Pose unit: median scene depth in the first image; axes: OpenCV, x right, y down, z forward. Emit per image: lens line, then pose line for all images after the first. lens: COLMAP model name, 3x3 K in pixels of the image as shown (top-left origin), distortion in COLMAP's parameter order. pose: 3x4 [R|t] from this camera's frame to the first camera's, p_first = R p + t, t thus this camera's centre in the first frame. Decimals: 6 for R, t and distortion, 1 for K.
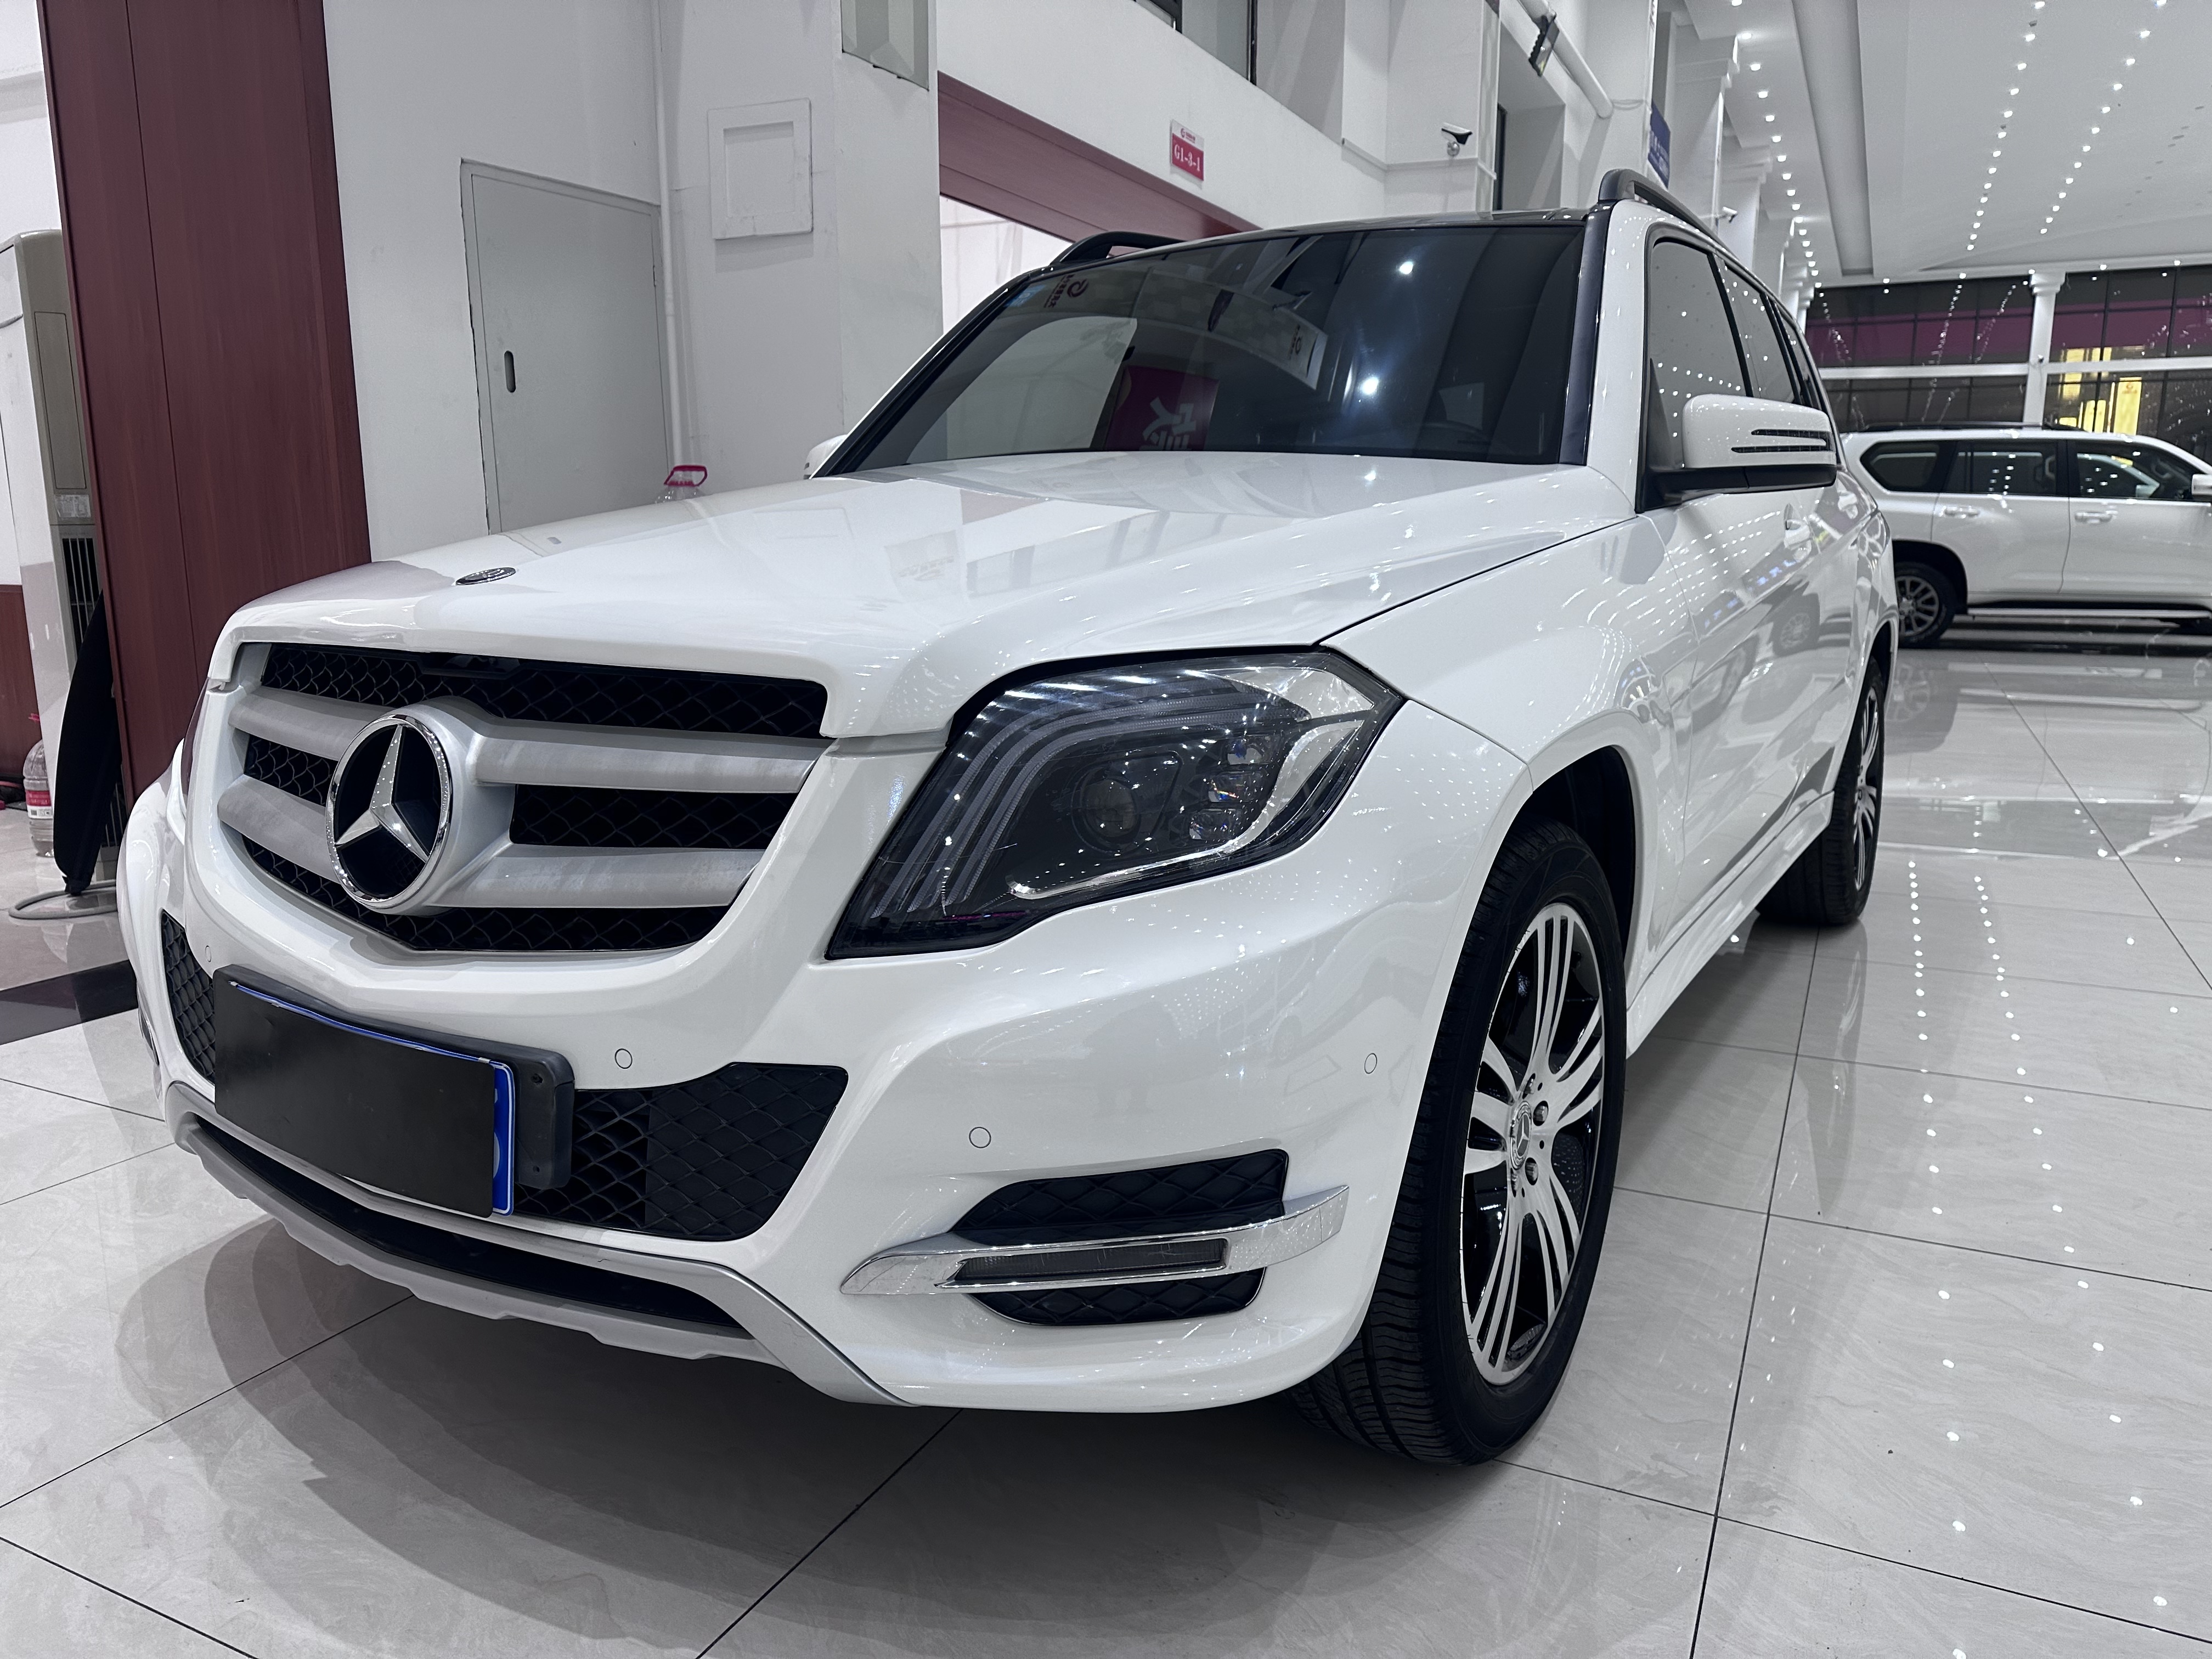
lens RADIAL K [[1551.0, 0, 1133.5], [0, 1551.0, 822.3], [0, 0, 1]] dist [0.032821, -0.046152]
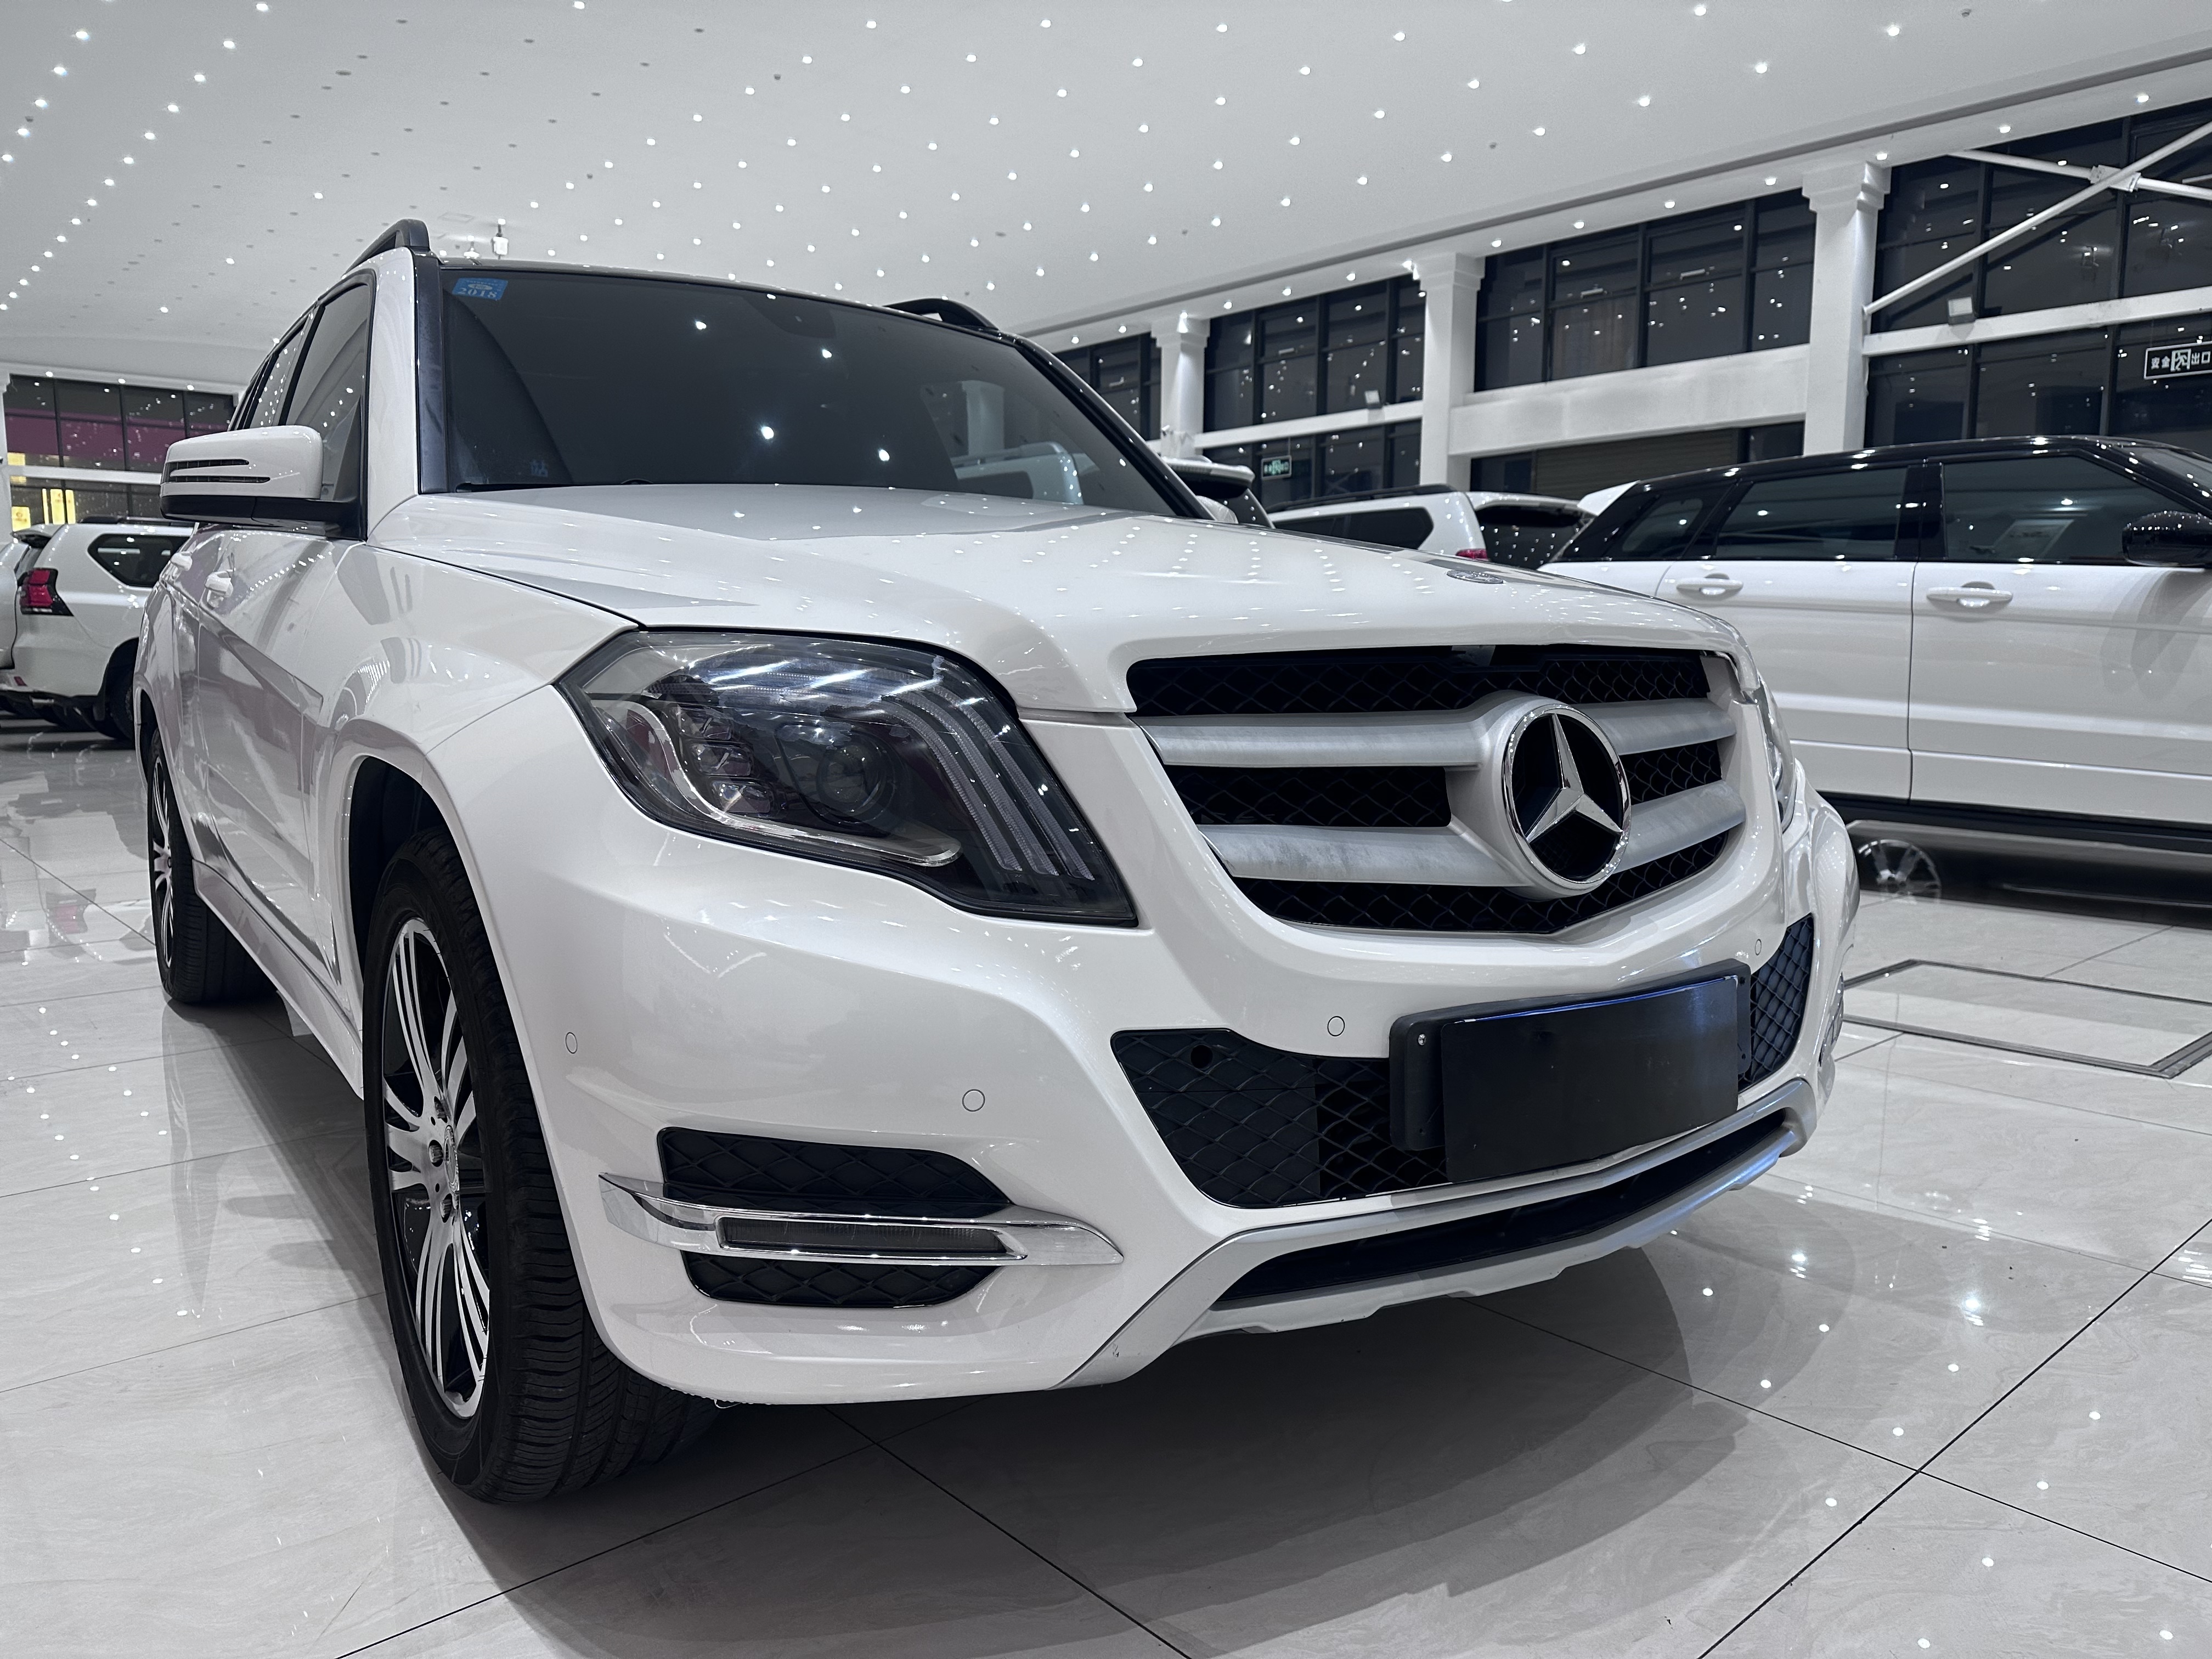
lens RADIAL K [[1551.0, 0, 1133.5], [0, 1551.0, 822.3], [0, 0, 1]] dist [0.032821, -0.046152]
pose [[0.371281, -0.099784, 0.923143, -1.471165], [0.164749, 0.985513, 0.040265, -0.075440], [-0.913788, 0.137137, 0.382341, 0.830692]]
